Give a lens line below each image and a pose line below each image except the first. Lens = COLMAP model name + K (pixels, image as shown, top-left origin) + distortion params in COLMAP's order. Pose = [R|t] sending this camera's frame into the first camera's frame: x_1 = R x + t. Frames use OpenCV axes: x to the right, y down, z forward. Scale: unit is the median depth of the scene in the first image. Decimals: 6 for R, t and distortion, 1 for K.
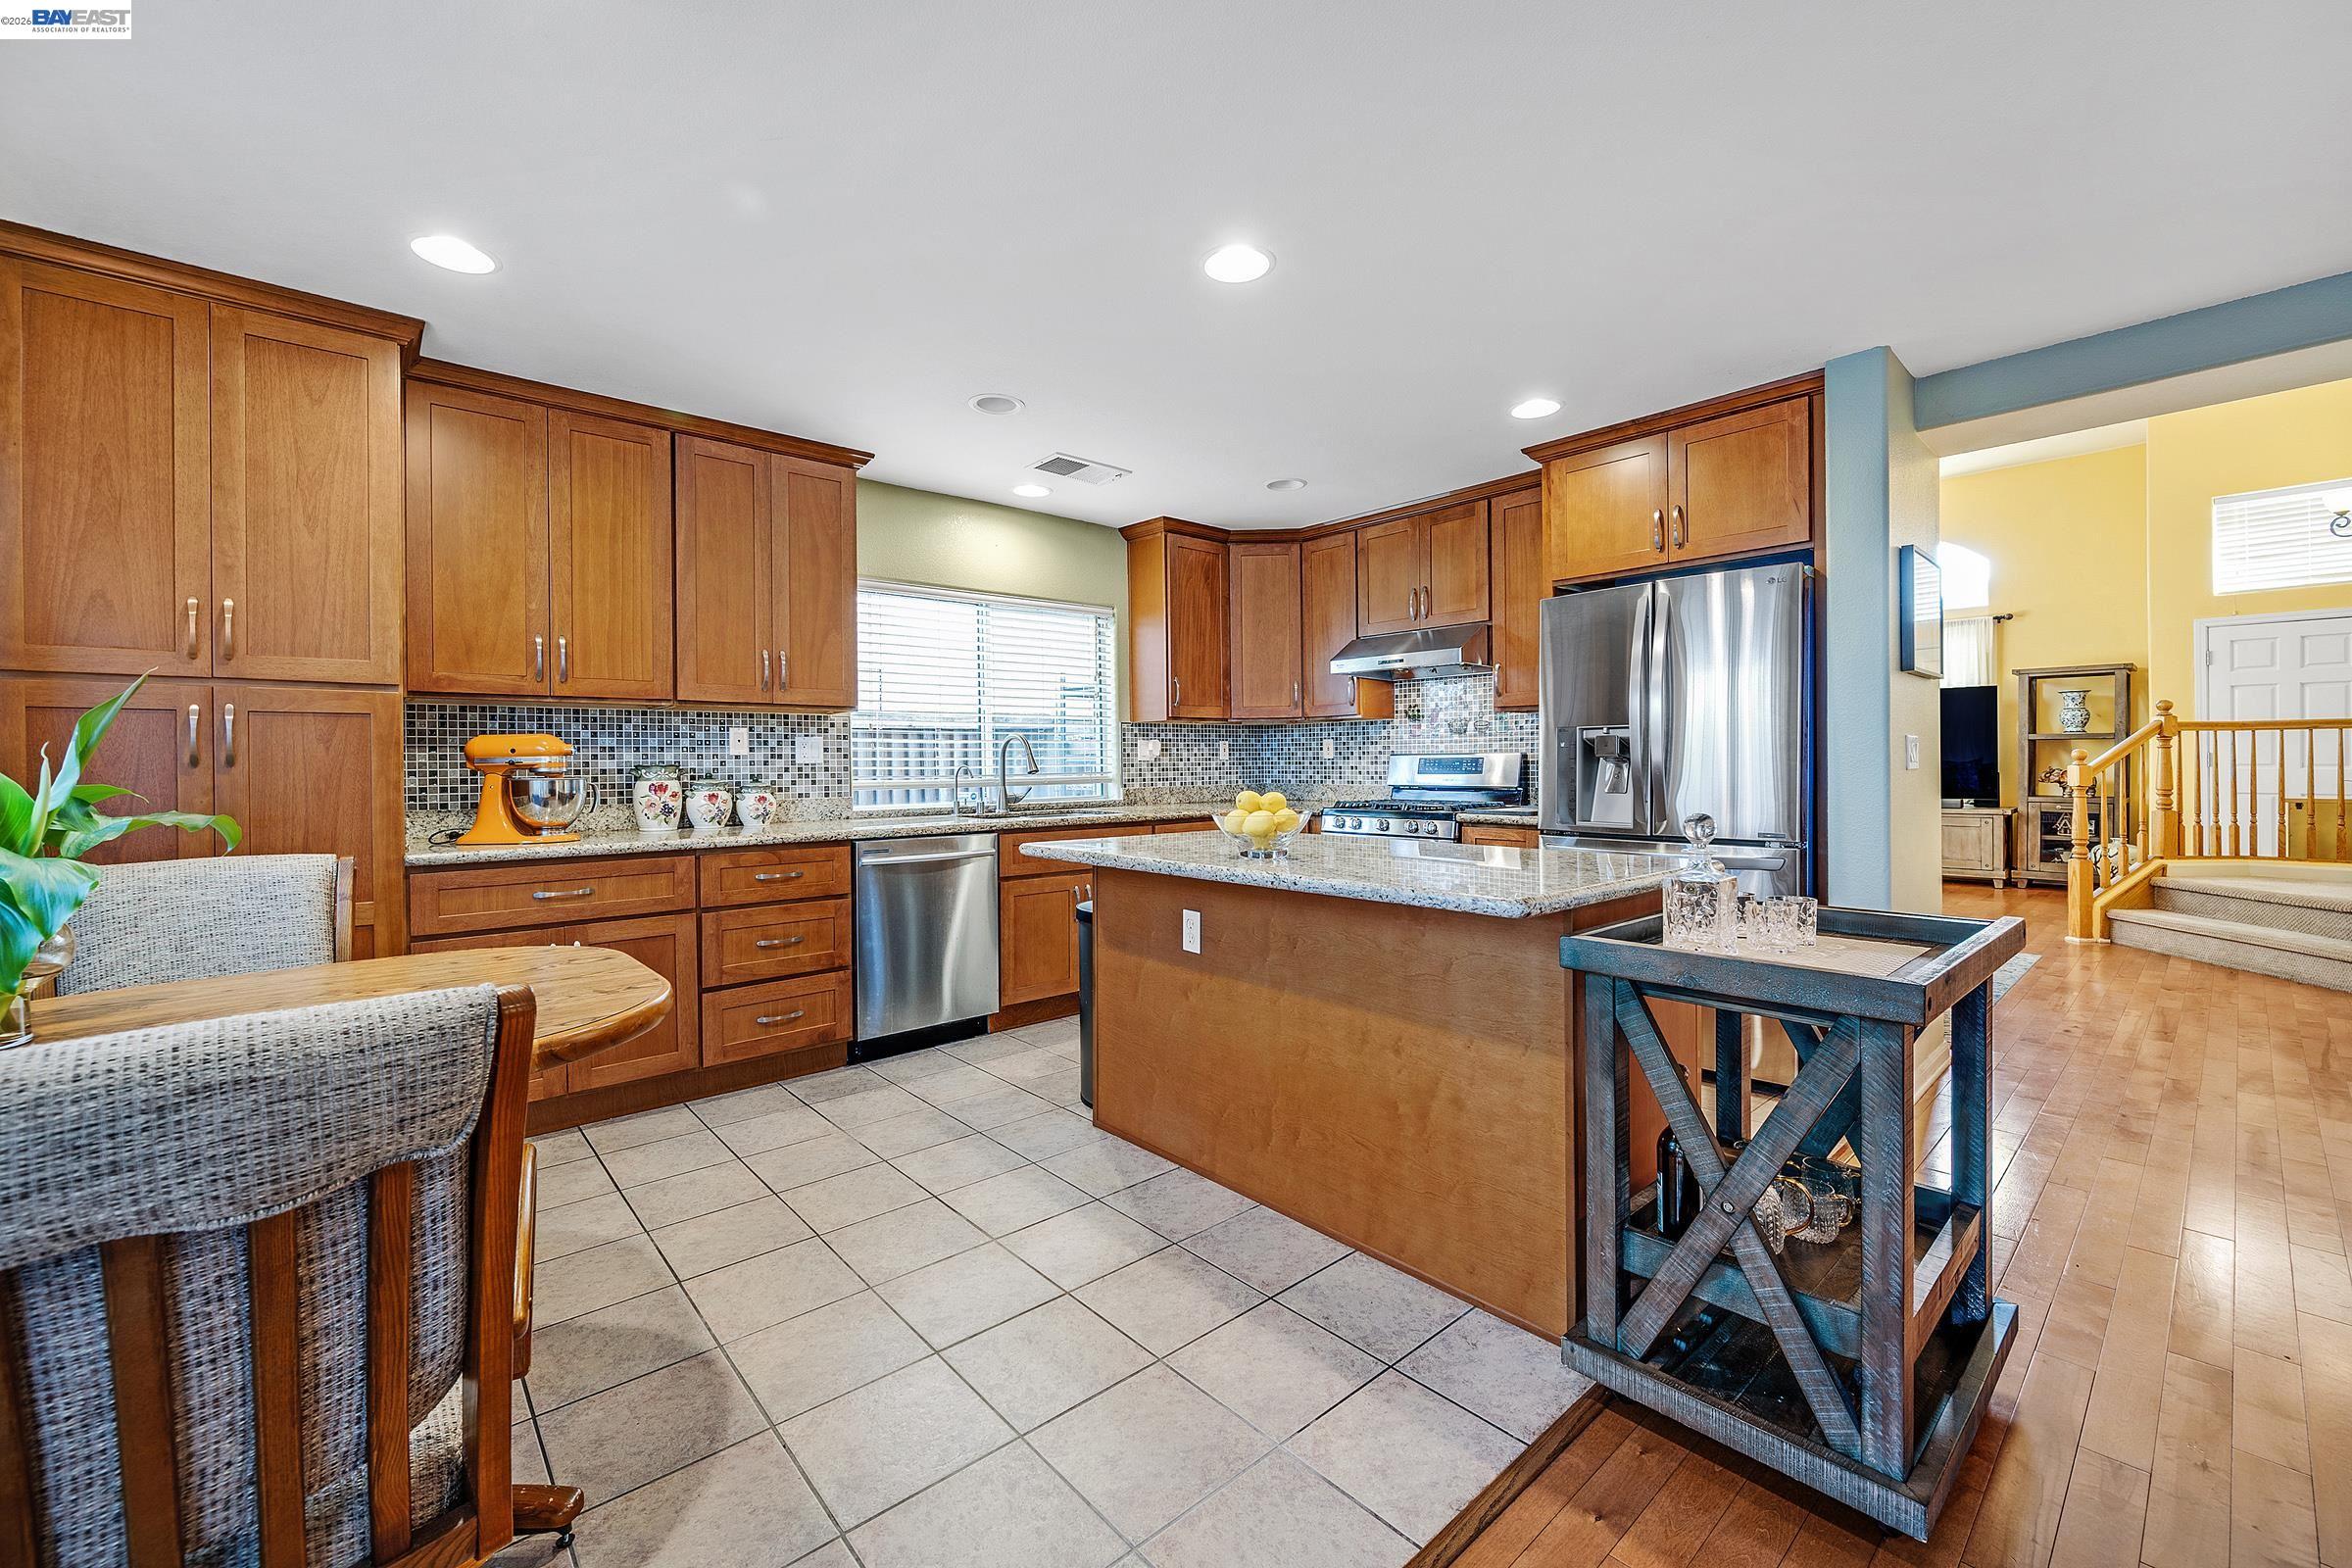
lens RADIAL K [[928.4, 0, 1169.0], [0, 928.4, 765.9], [0, 0, 1]] dist [-0.009412, 0.000950]
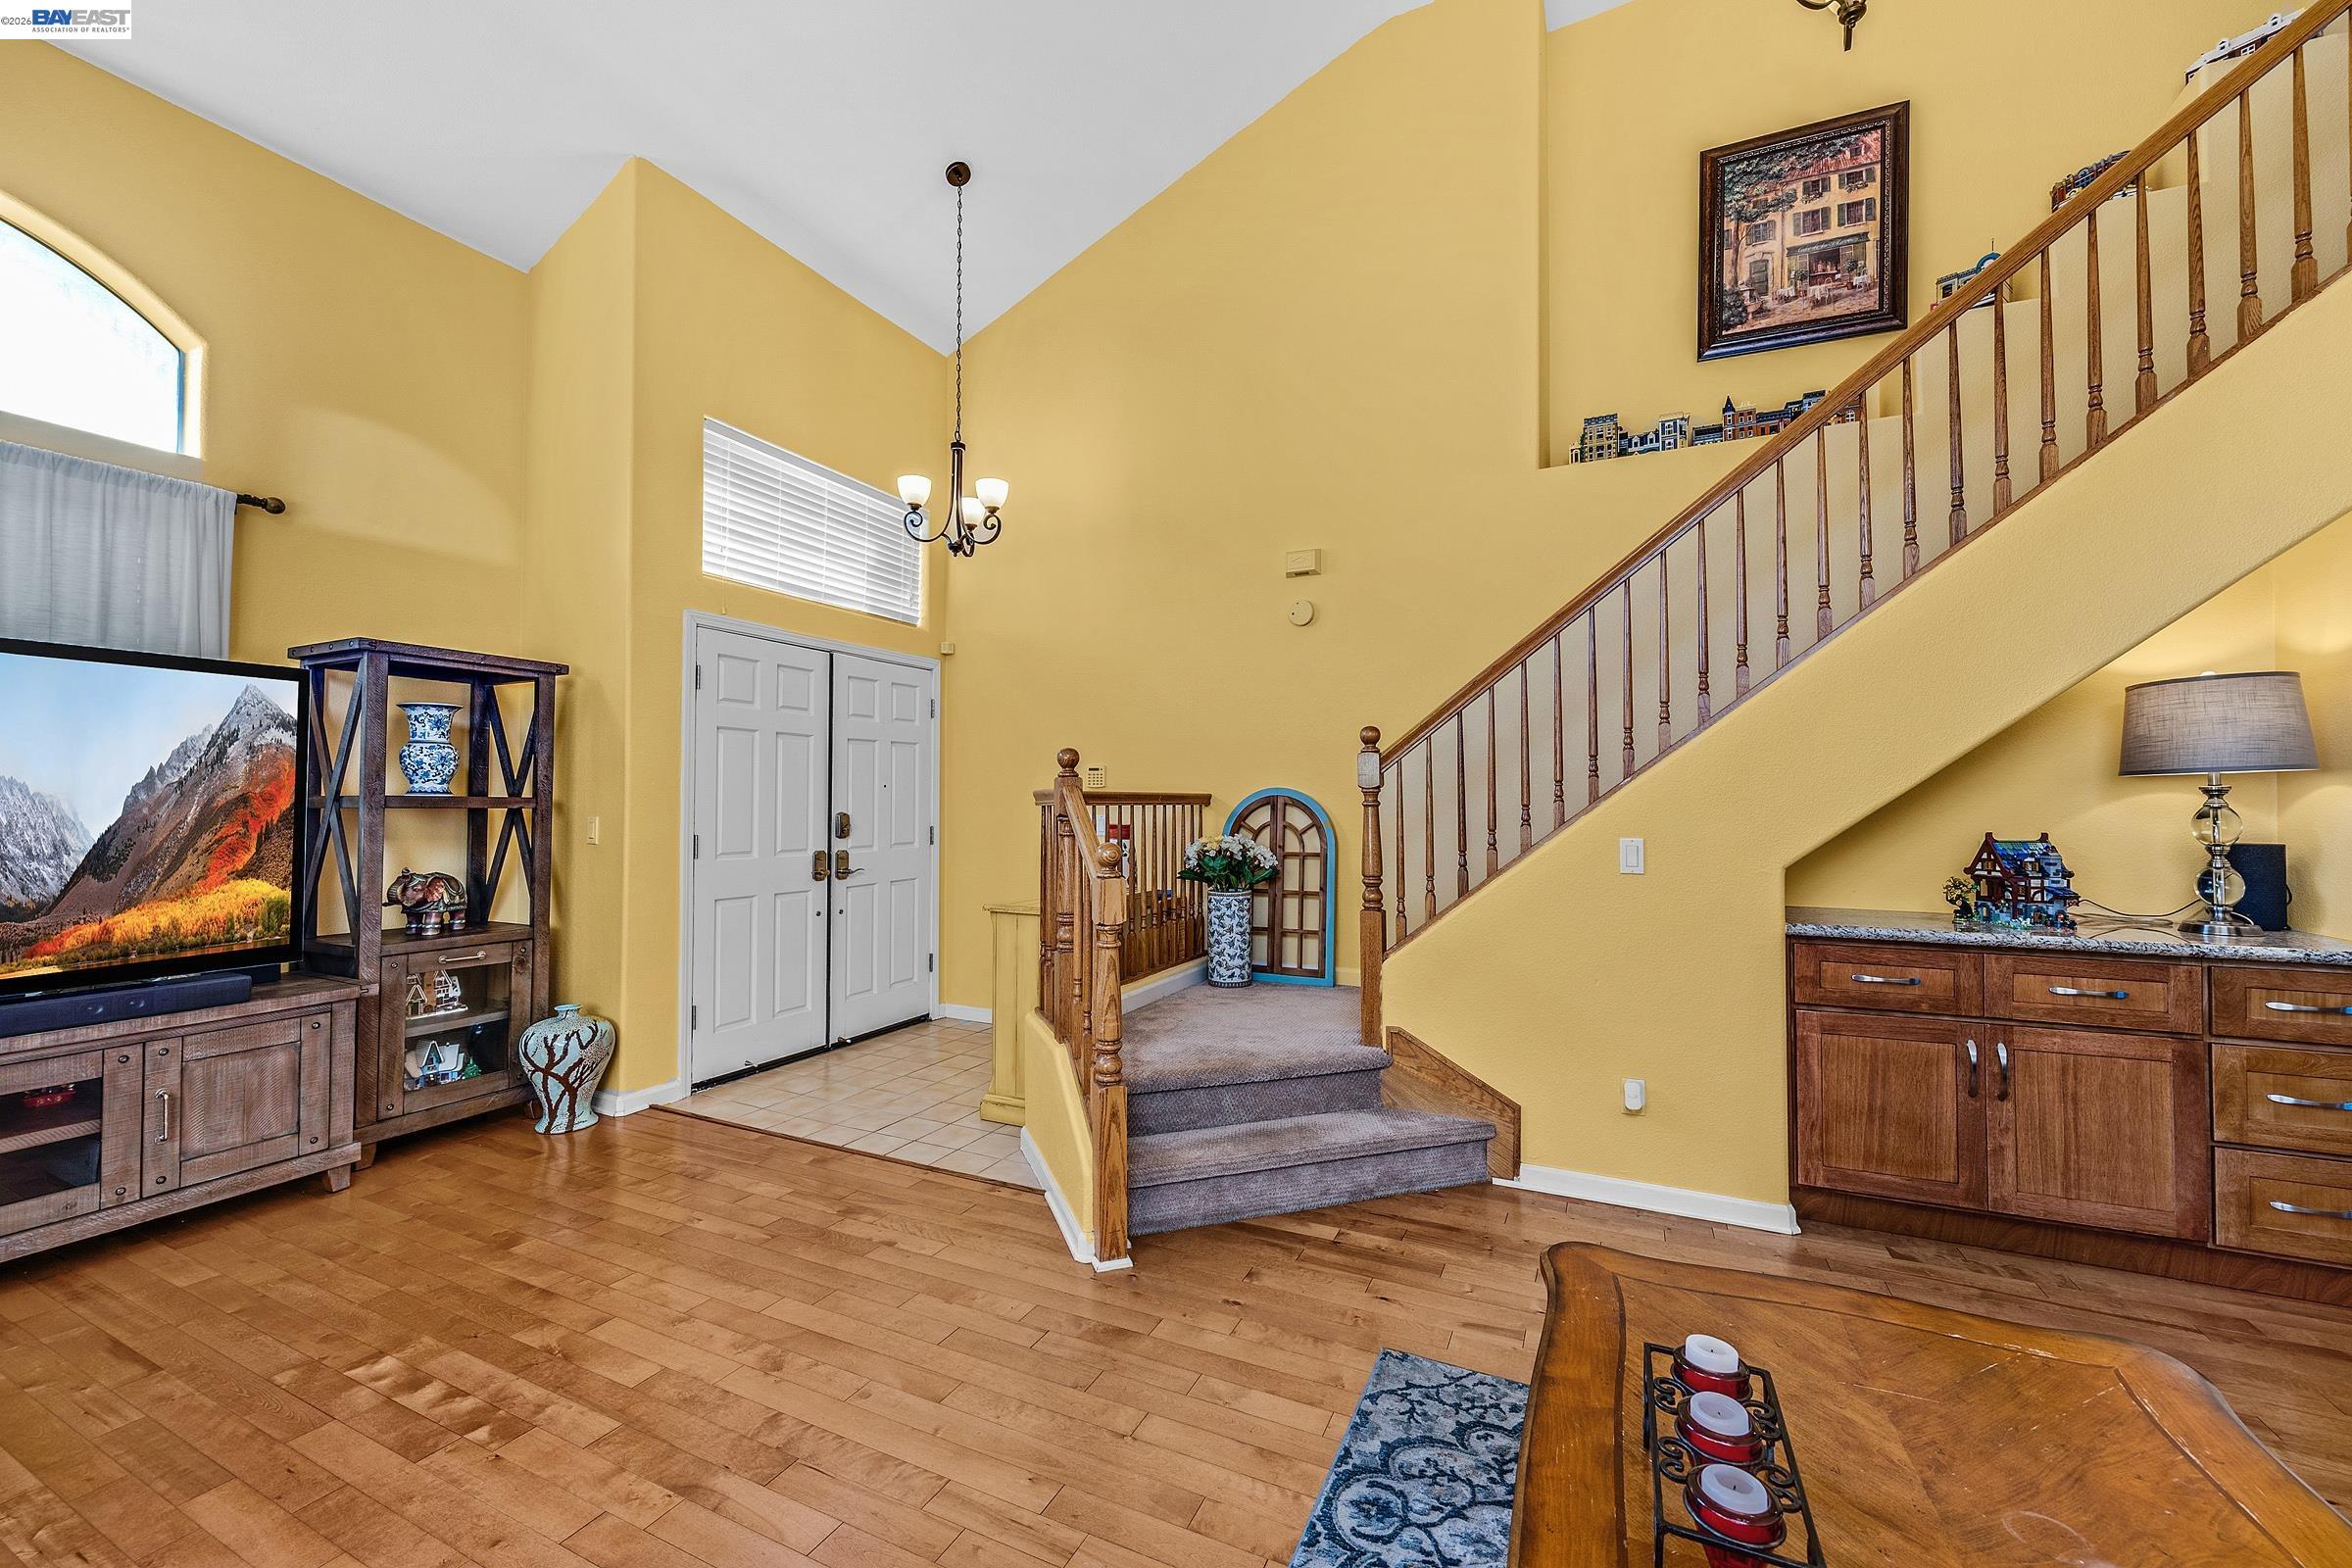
lens RADIAL K [[928.4, 0, 1171.6], [0, 928.4, 783.7], [0, 0, 1]] dist [-0.009412, 0.000950]
pose [[-0.390542, 0.027168, 0.920184, 0.542734], [0.008449, 0.999628, -0.025927, -0.035651], [-0.920546, -0.002352, -0.390626, 1.130223]]
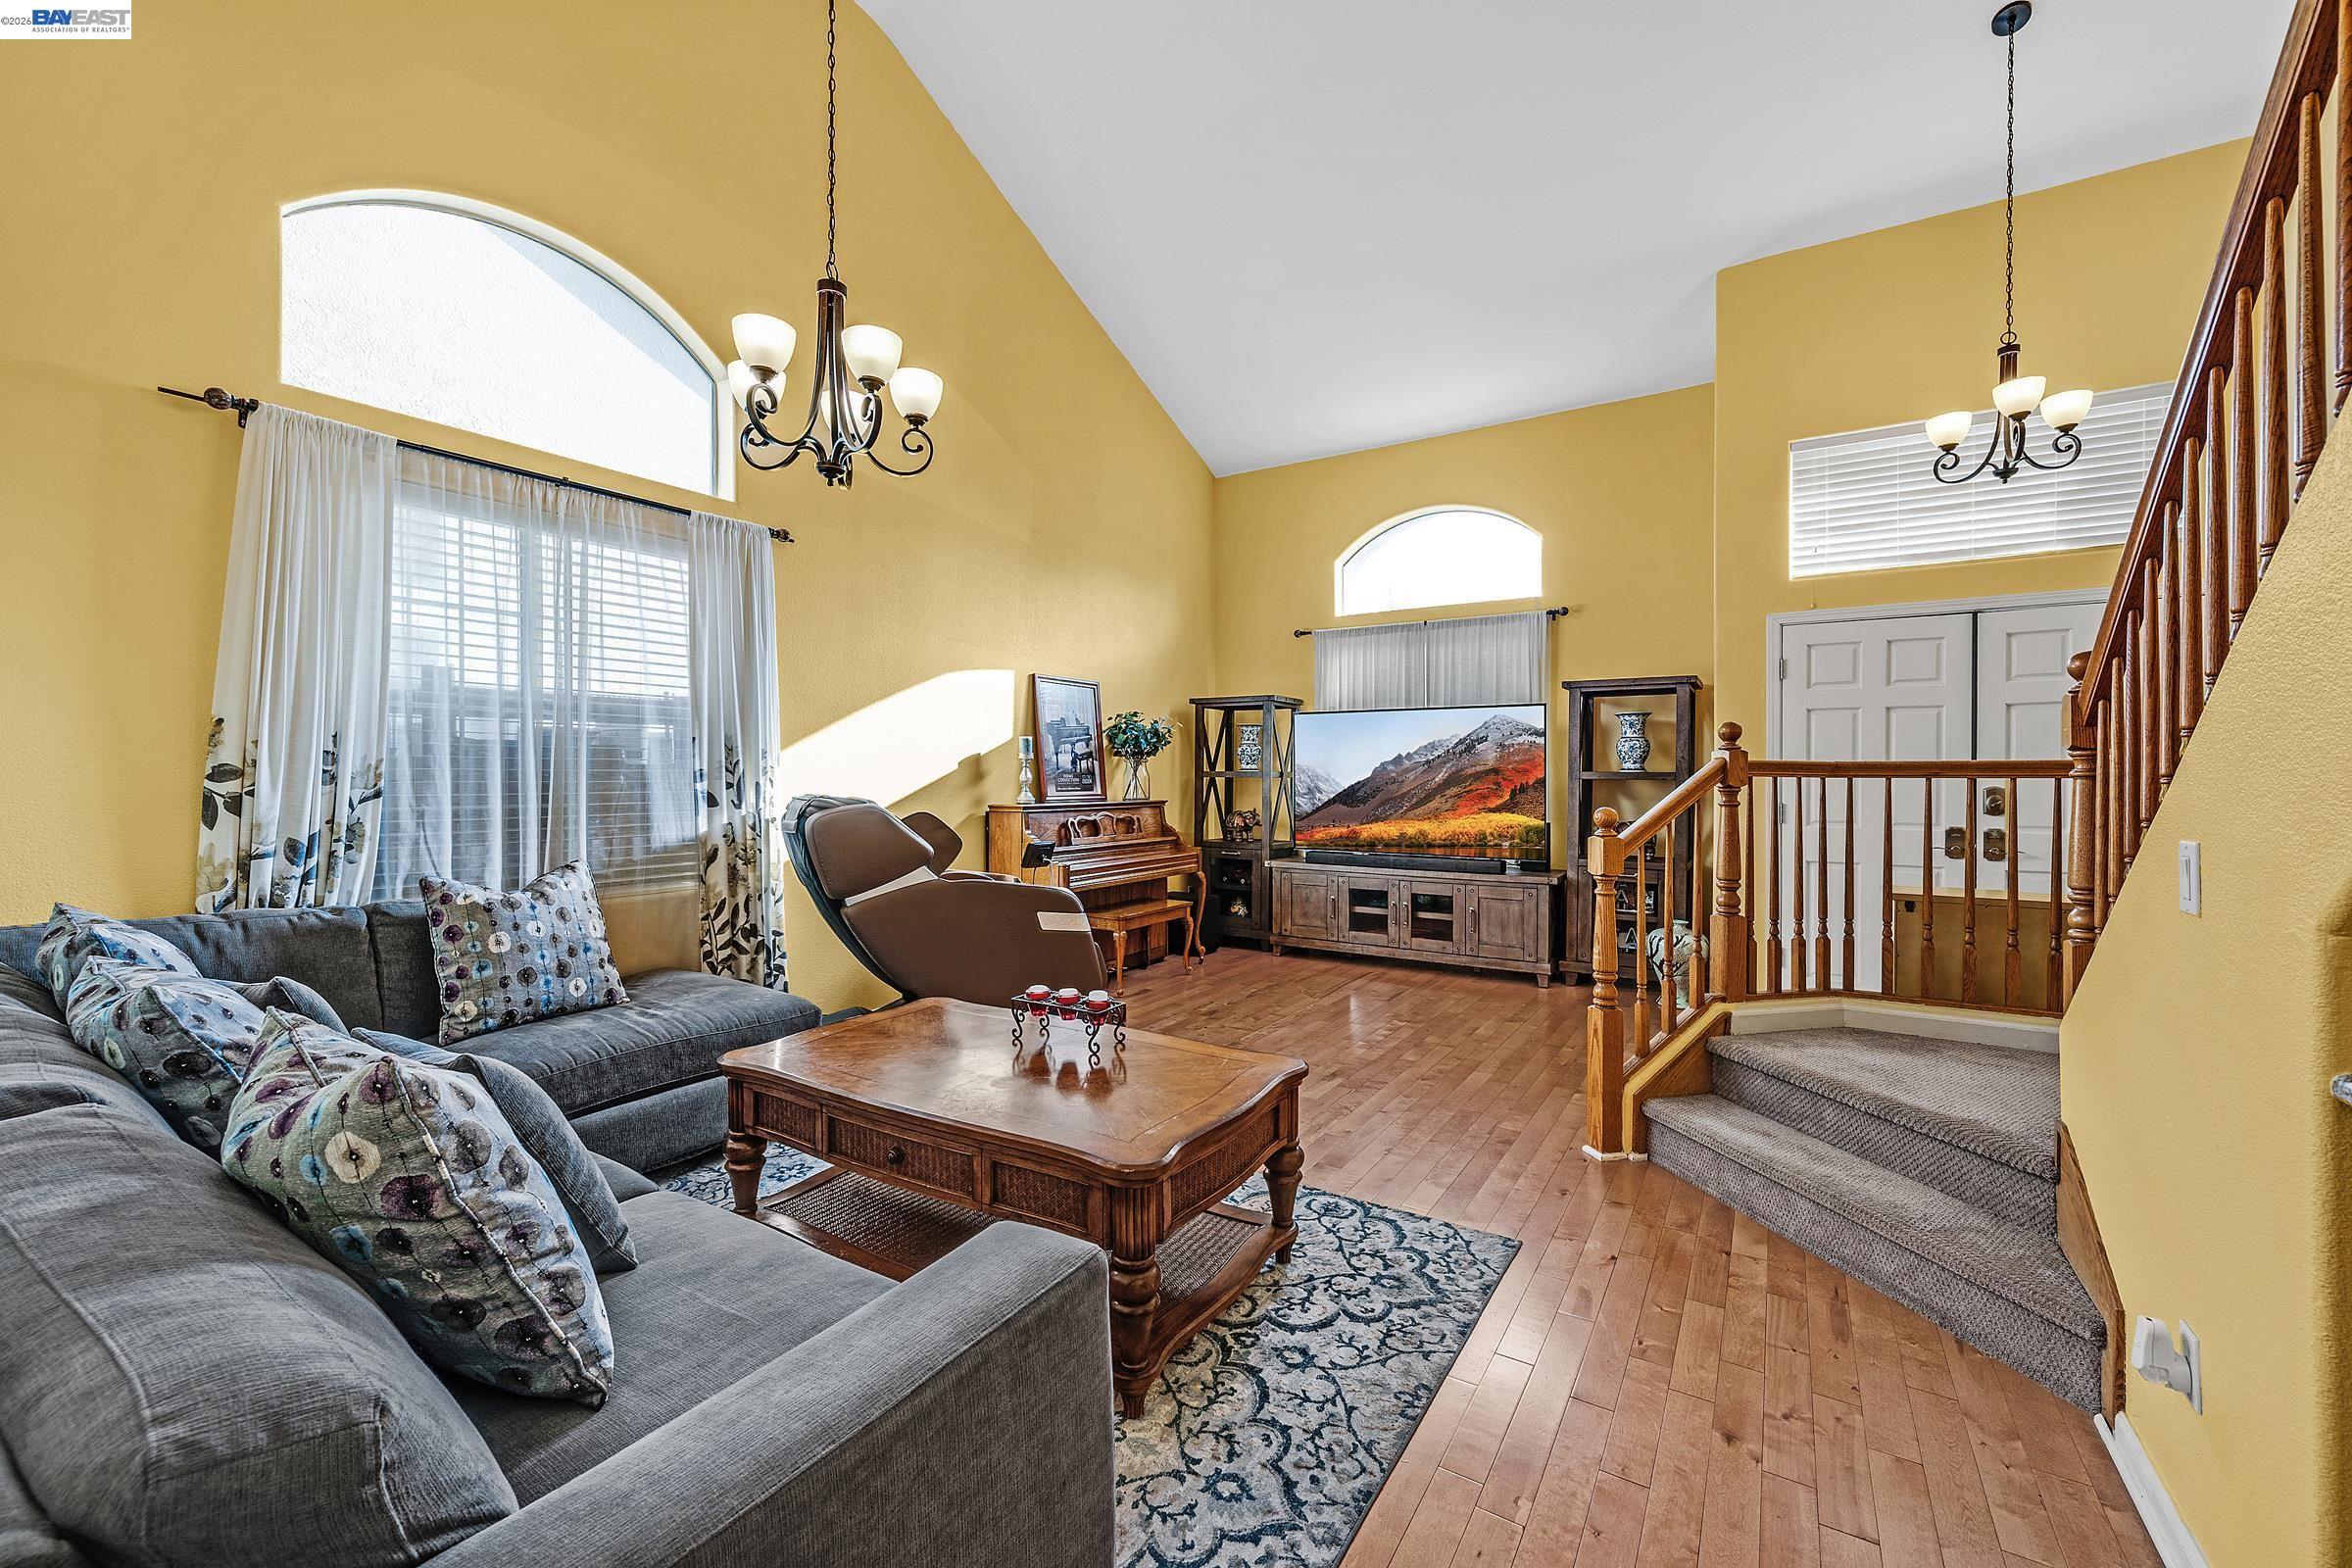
lens RADIAL K [[928.4, 0, 1176.3], [0, 928.4, 779.4], [0, 0, 1]] dist [-0.009412, 0.000950]
pose [[0.959936, 0.012645, 0.279933, 0.580747], [-0.011853, 0.999920, -0.004524, -0.028812], [-0.279967, 0.001025, 0.960009, 0.534156]]
